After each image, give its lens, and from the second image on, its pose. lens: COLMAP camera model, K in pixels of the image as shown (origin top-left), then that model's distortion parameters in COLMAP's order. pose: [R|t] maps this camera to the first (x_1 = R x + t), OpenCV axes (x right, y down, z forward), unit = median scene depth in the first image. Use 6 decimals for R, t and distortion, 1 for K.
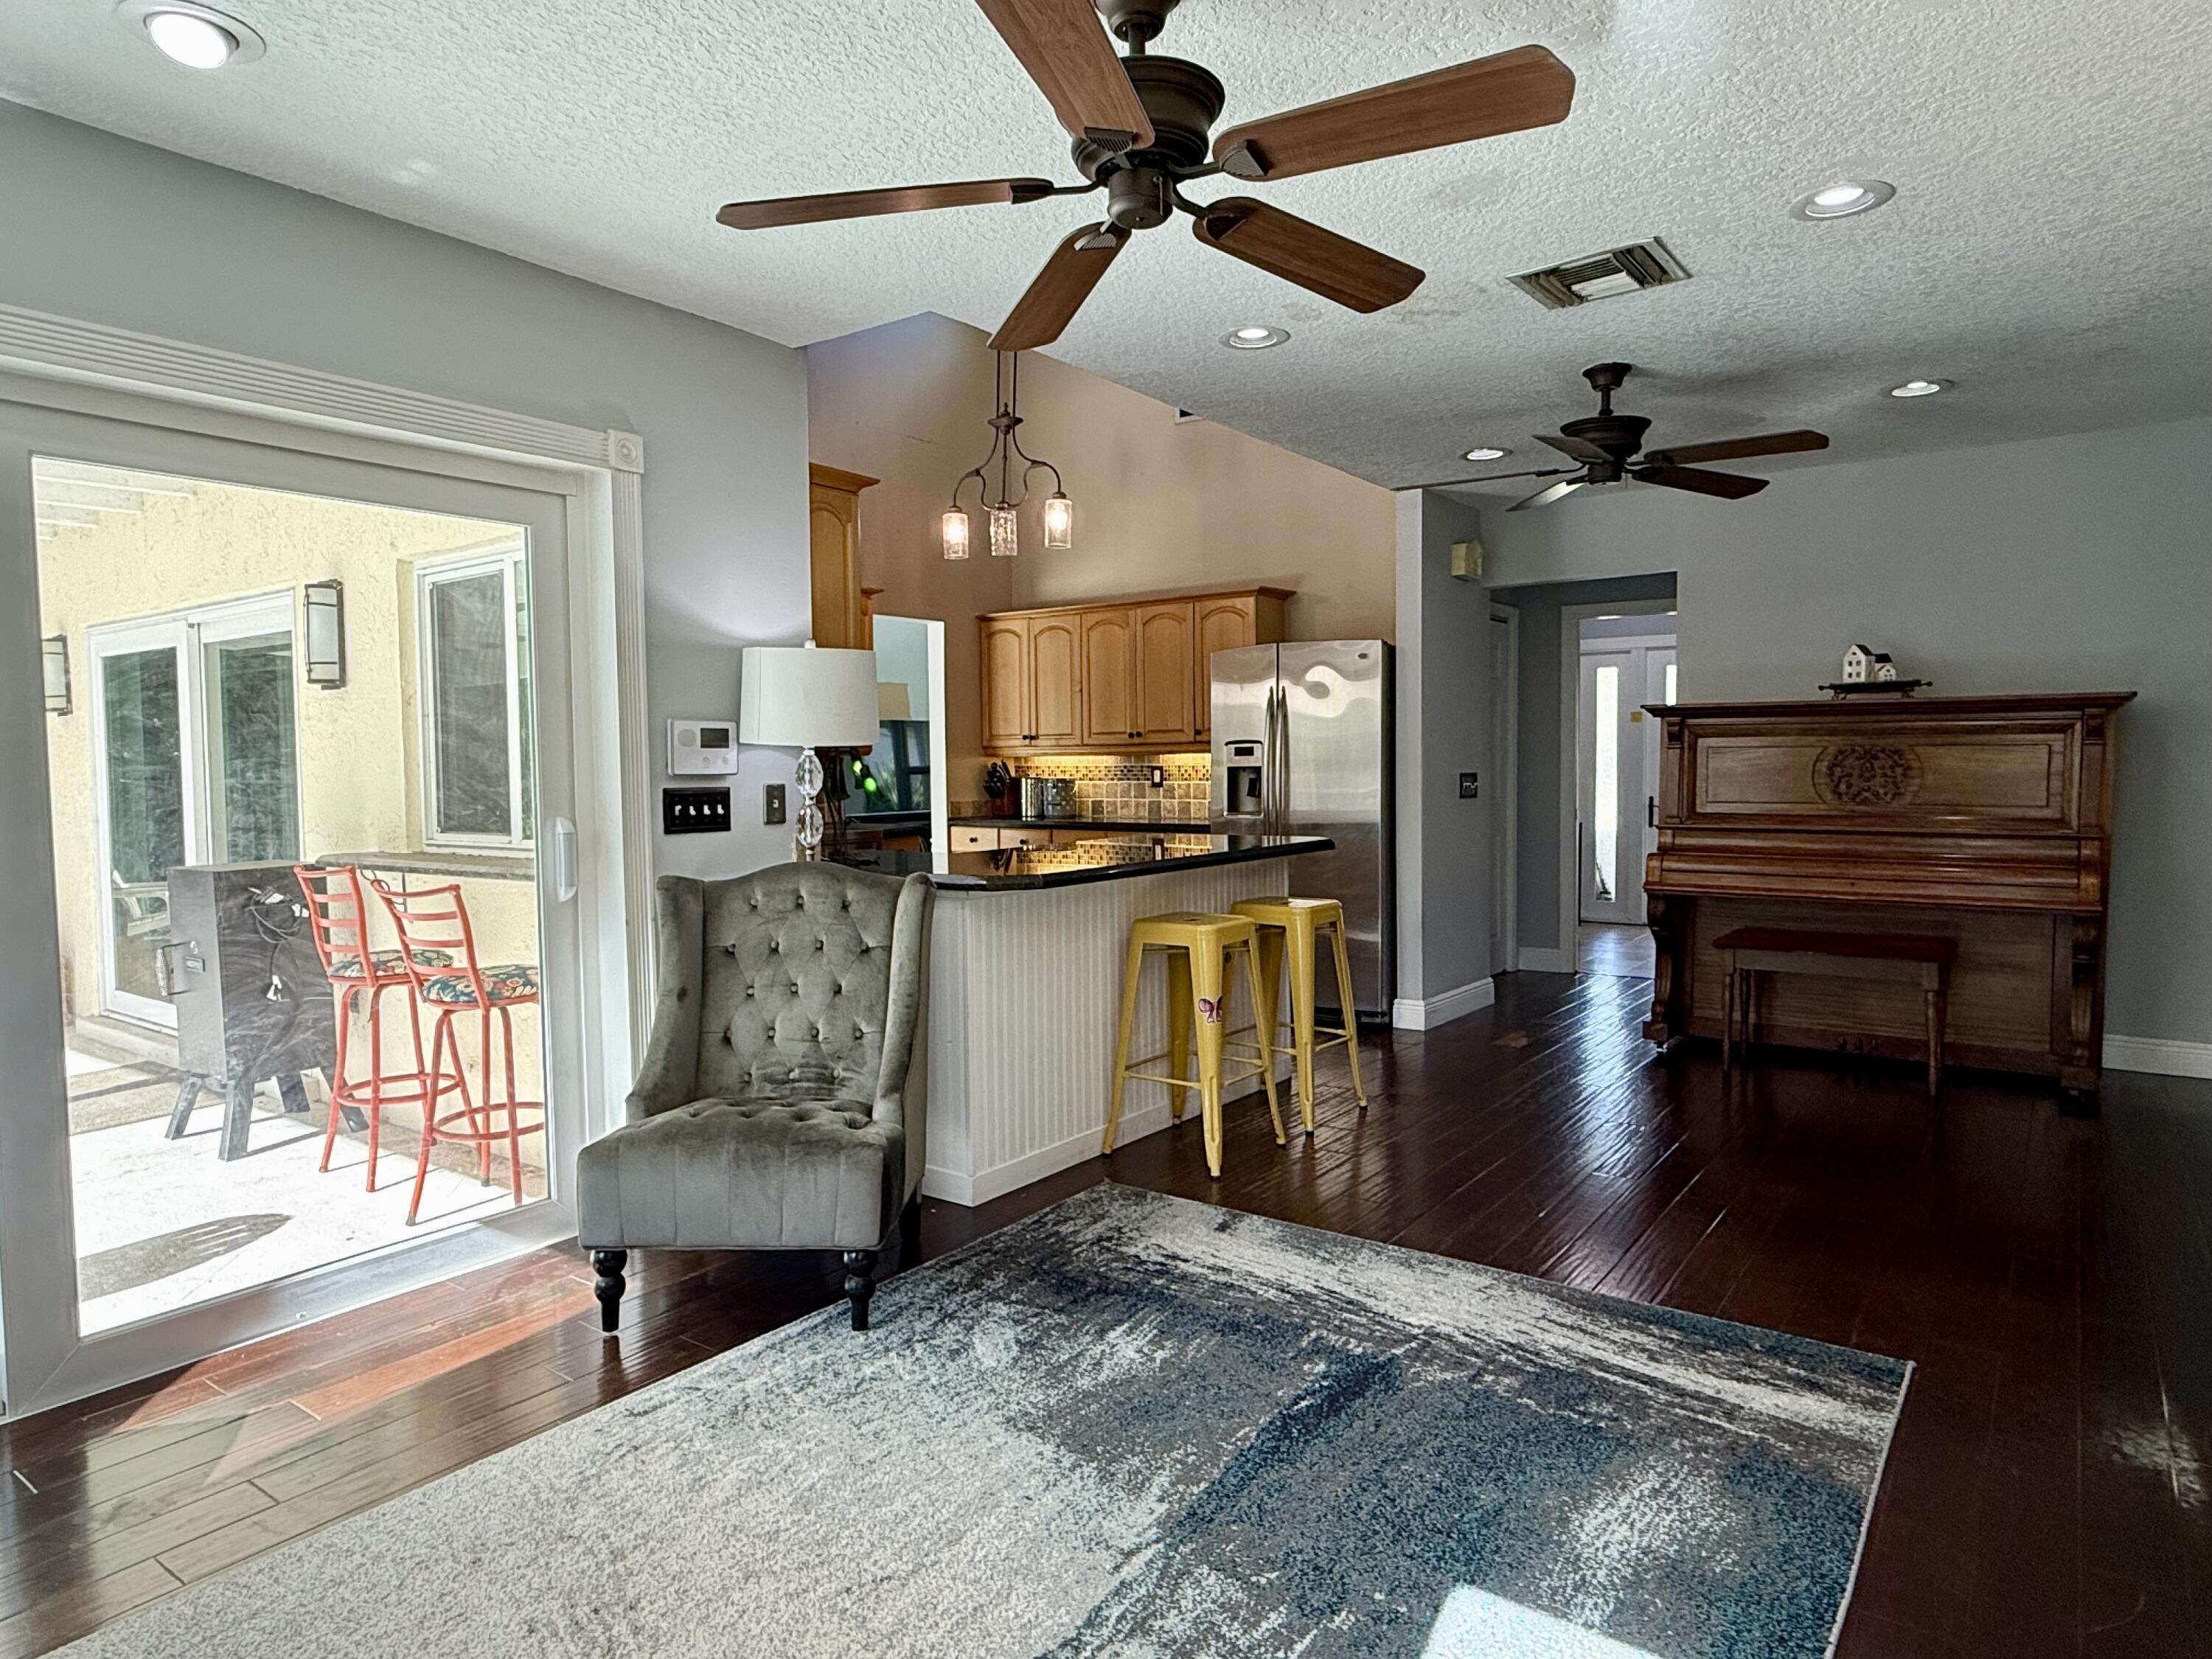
lens RADIAL K [[1313.8, 0, 1095.8], [0, 1313.8, 834.8], [0, 0, 1]] dist [-0.000554, -0.002513]
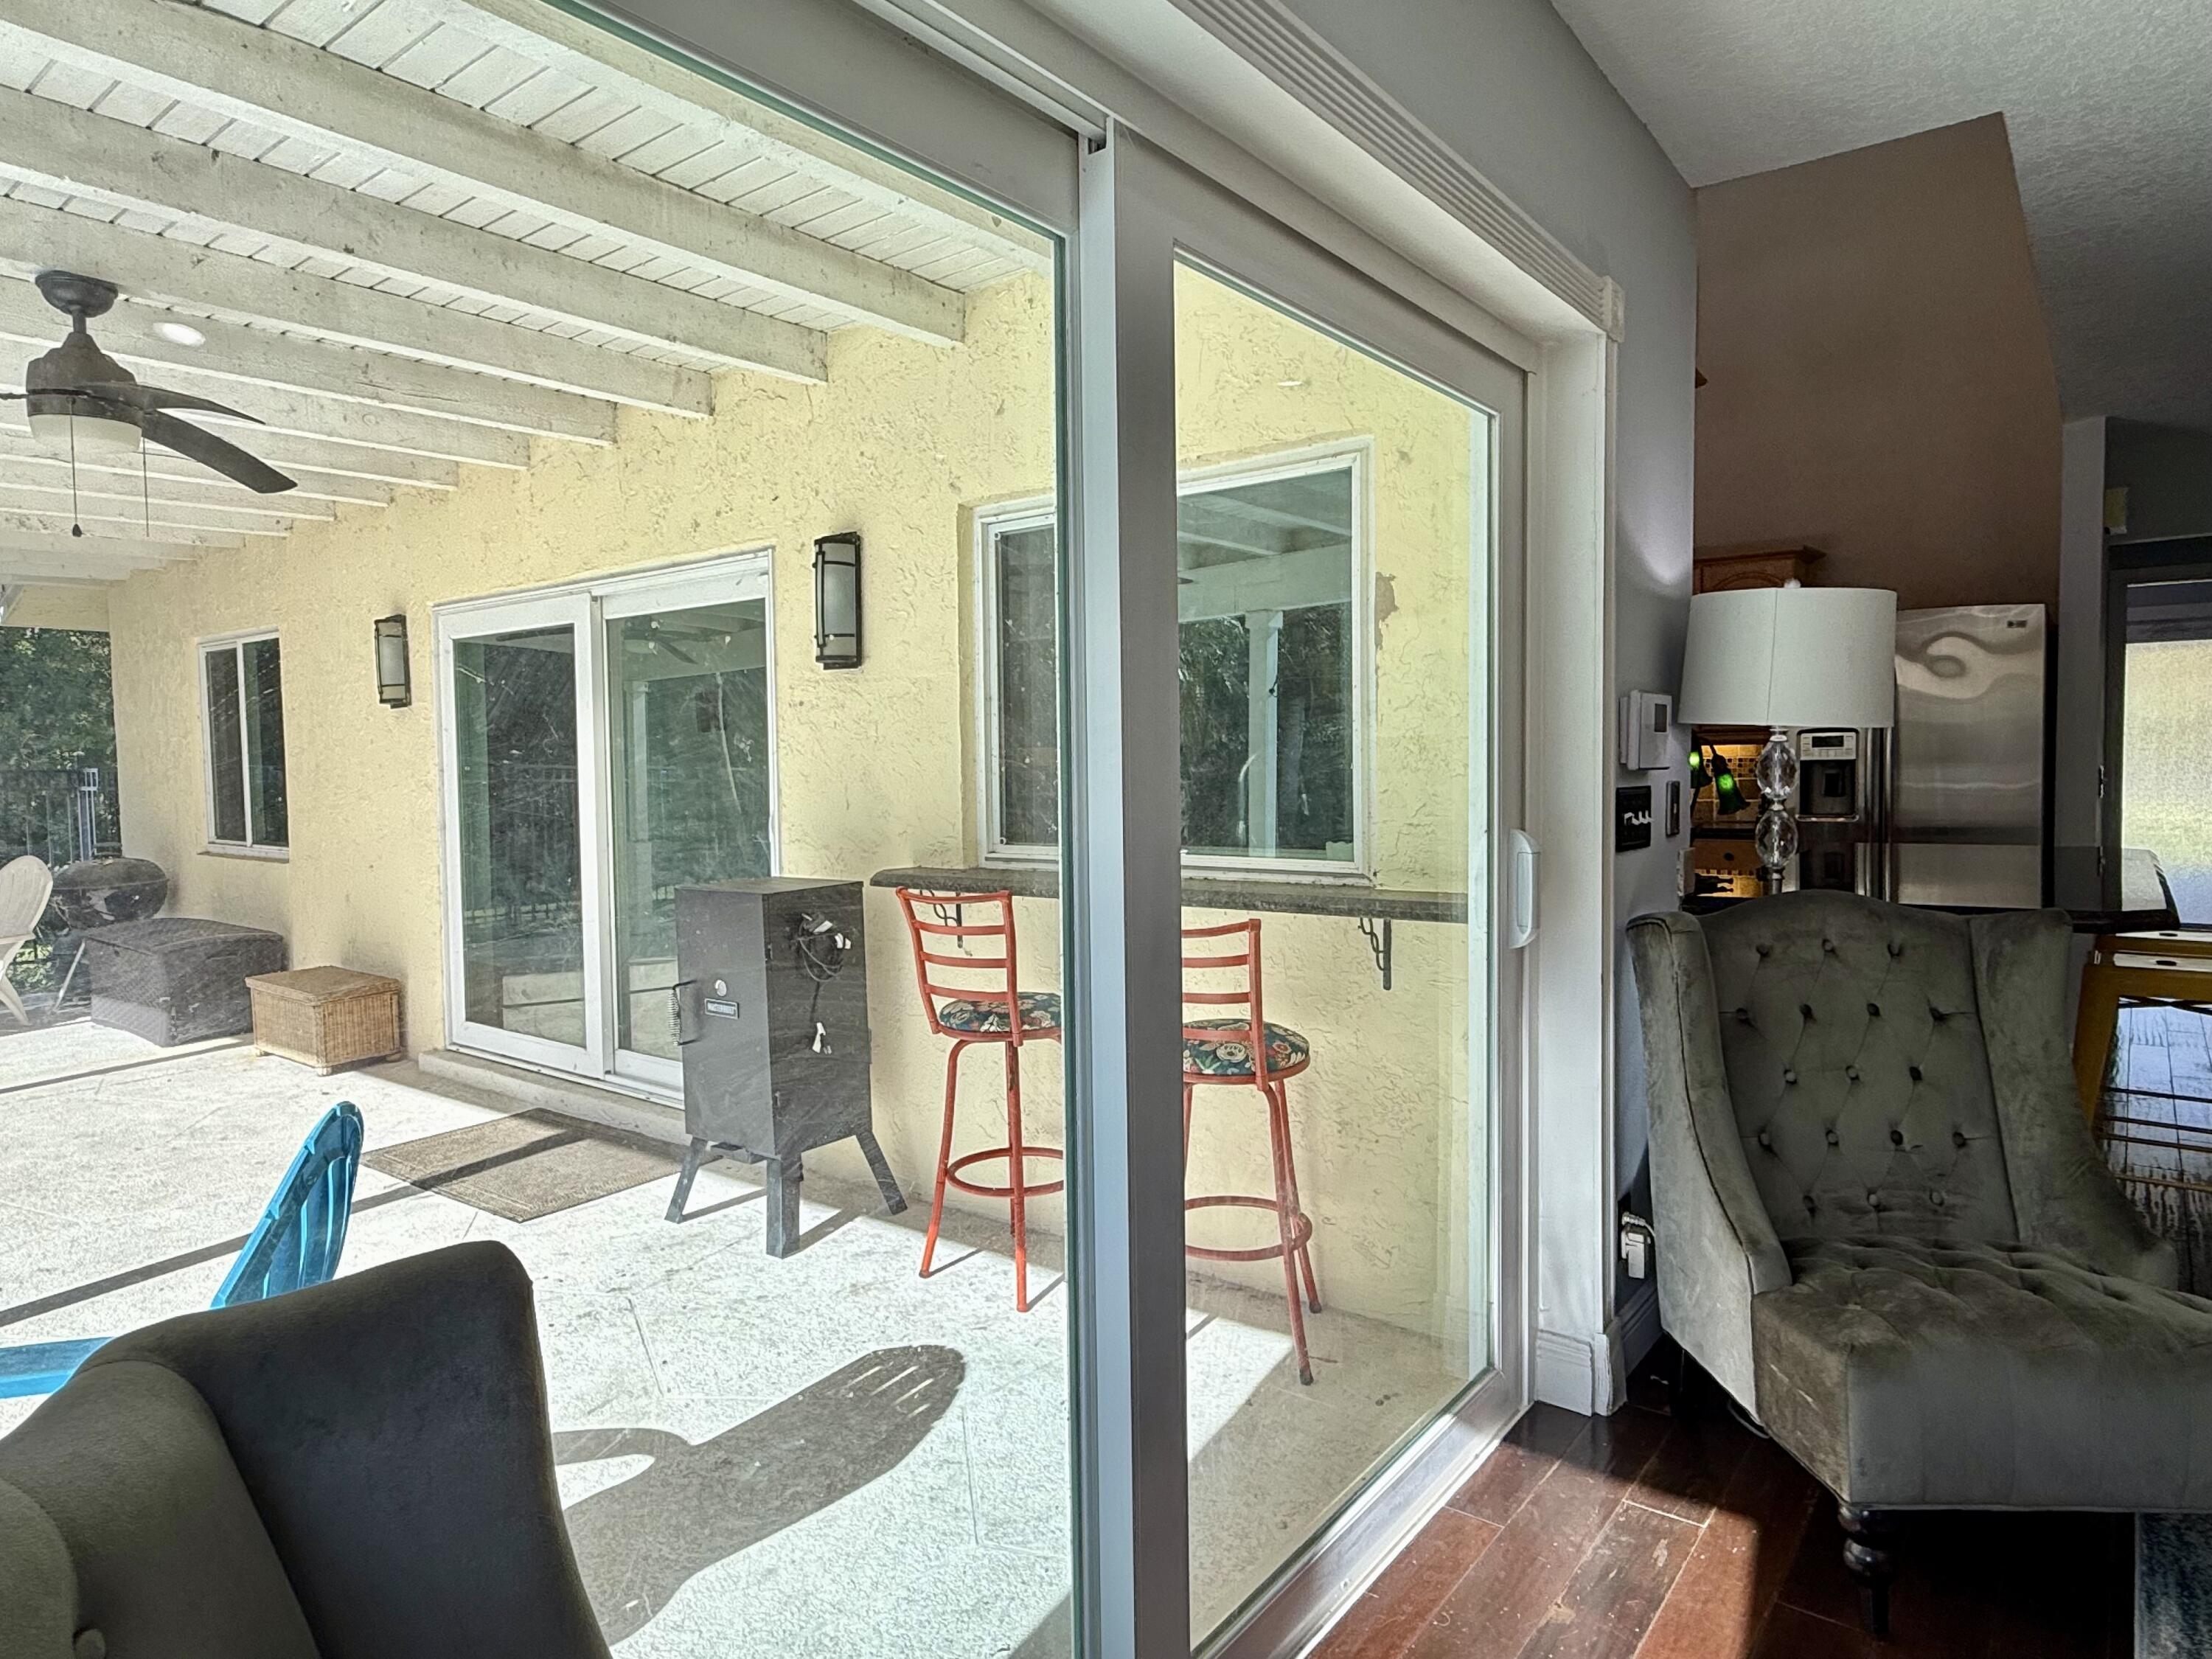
lens RADIAL K [[1313.8, 0, 1095.8], [0, 1313.8, 834.8], [0, 0, 1]] dist [-0.000554, -0.002513]
pose [[0.999456, -0.001961, -0.032913, -0.640996], [0.001994, 0.999998, 0.000974, -0.012262], [0.032911, -0.001039, 0.999458, 0.301898]]
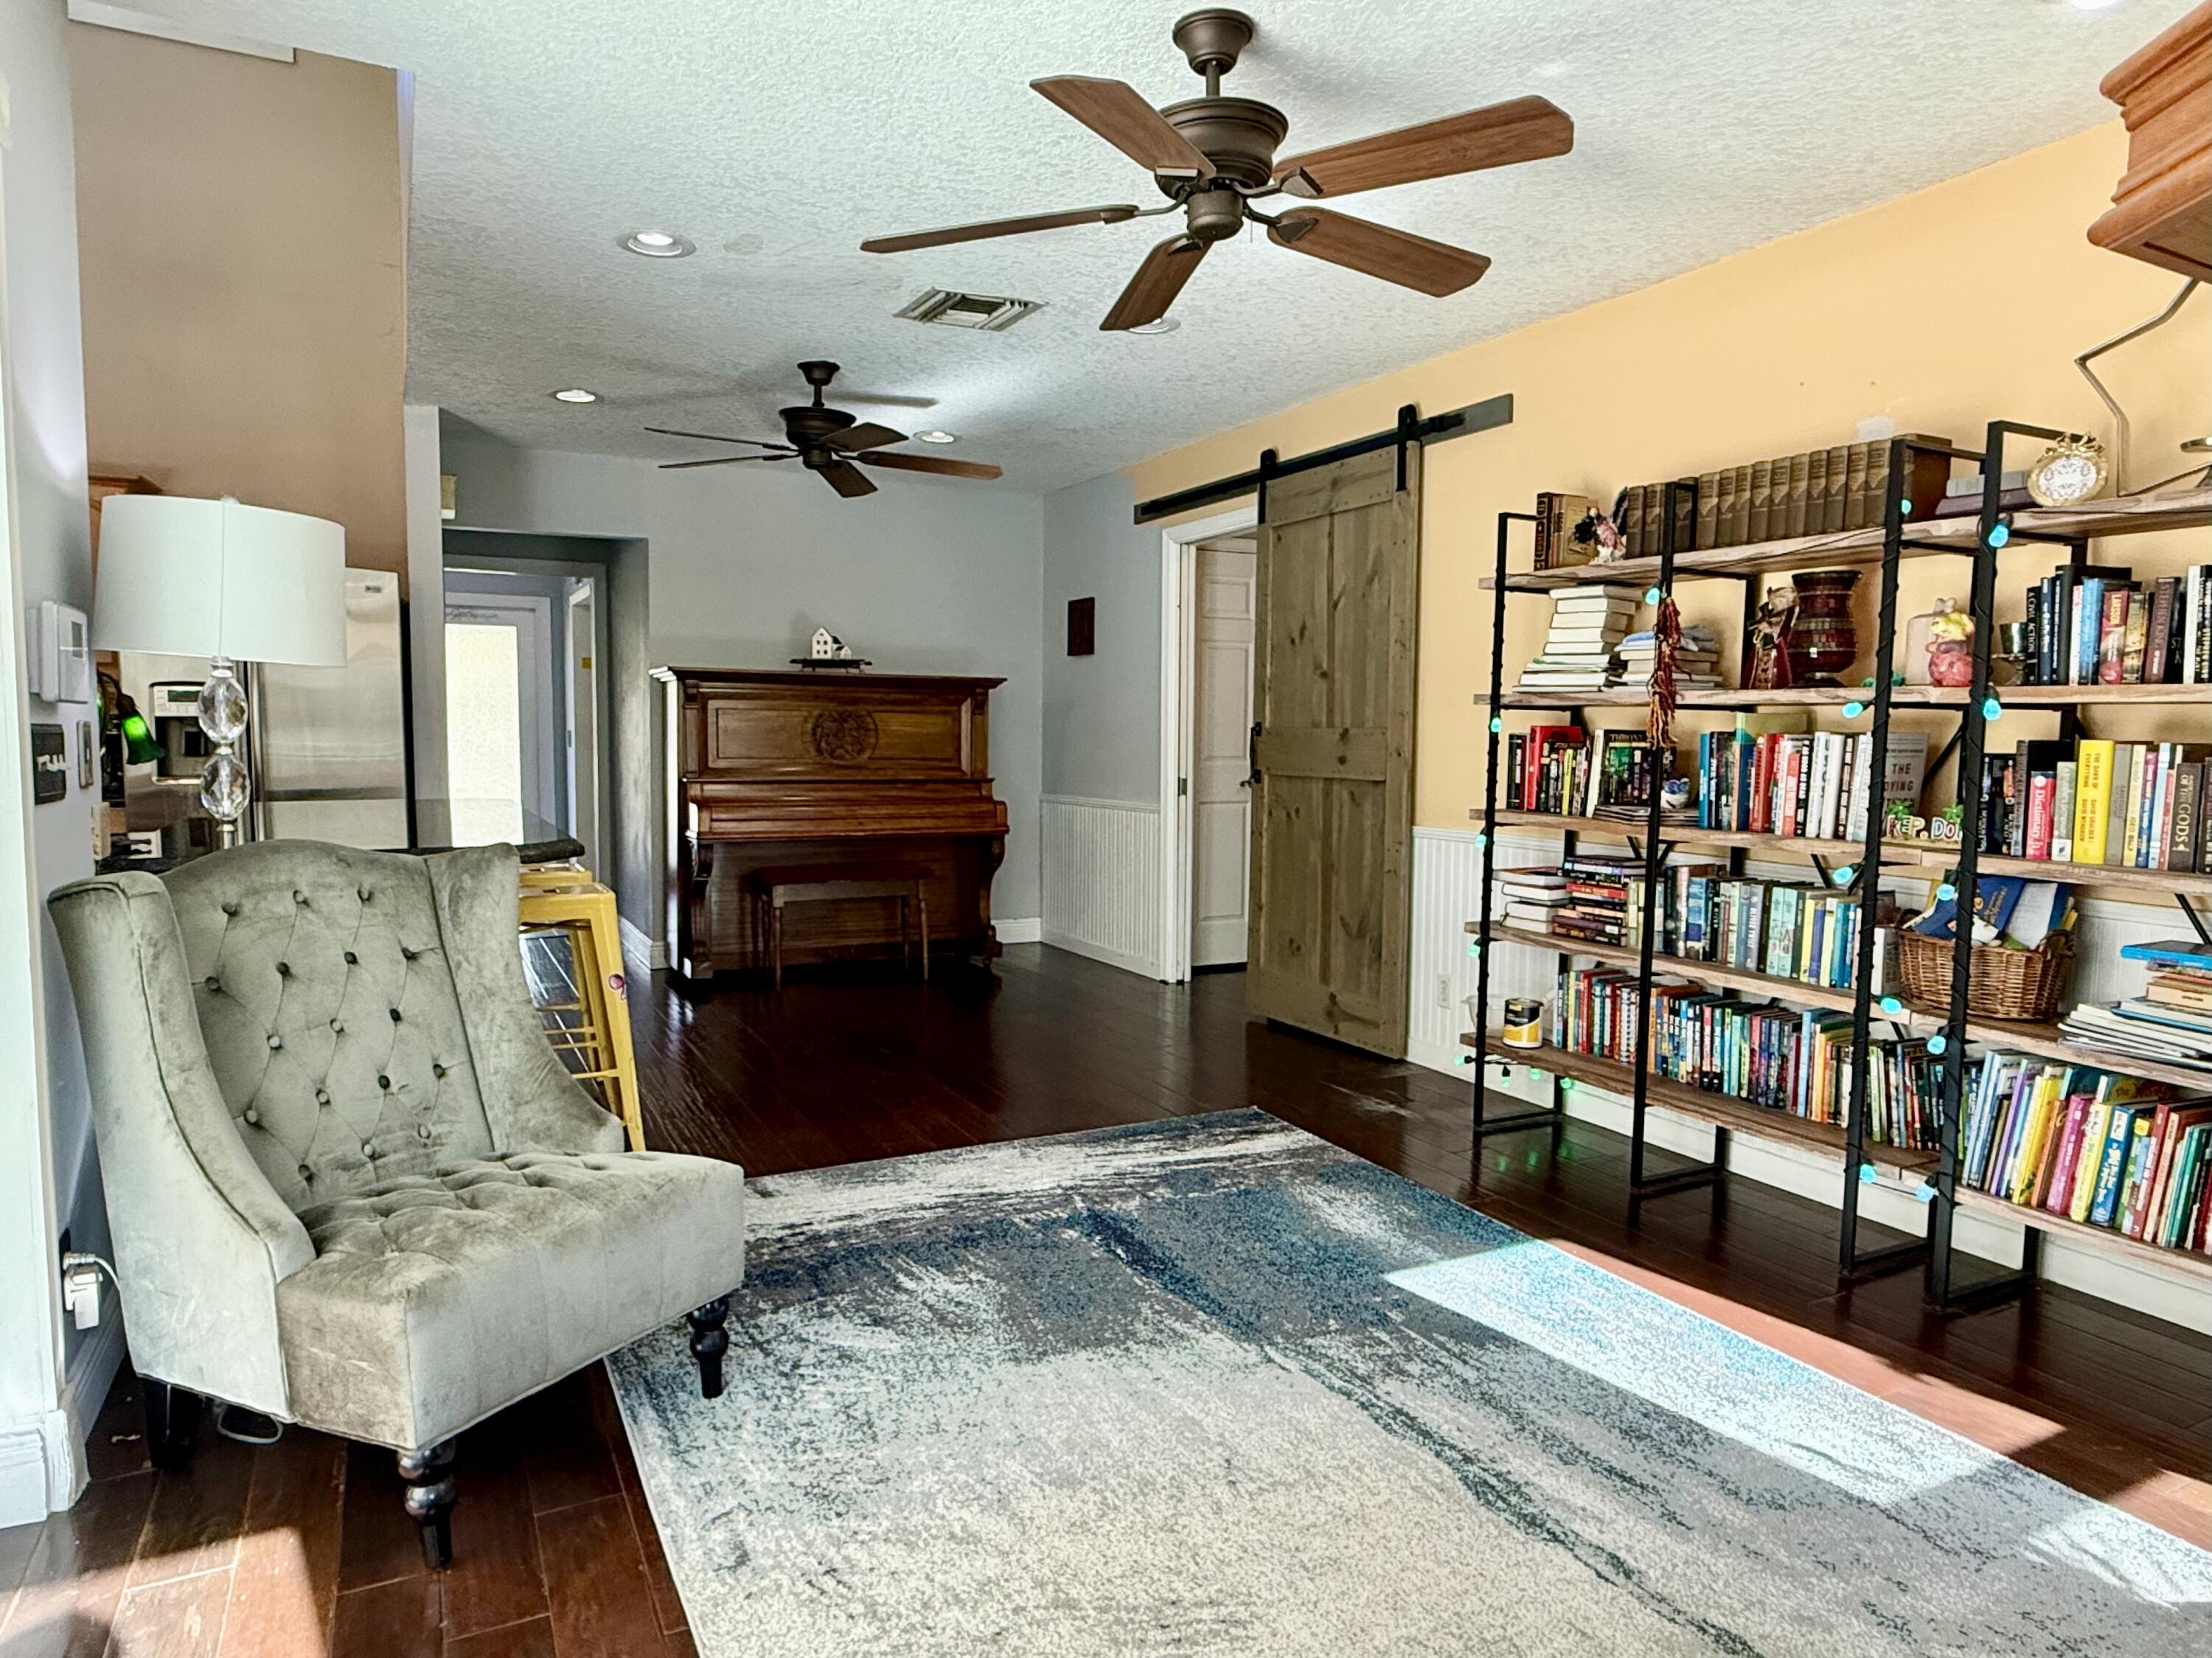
lens RADIAL K [[1345.0, 0, 1092.8], [0, 1345.0, 833.7], [0, 0, 1]] dist [-0.001687, 0.000215]
pose [[0.445475, -0.053277, 0.893708, -0.700137], [0.035557, 0.998493, 0.041800, 0.004010], [-0.894588, 0.013157, 0.446698, 0.364730]]
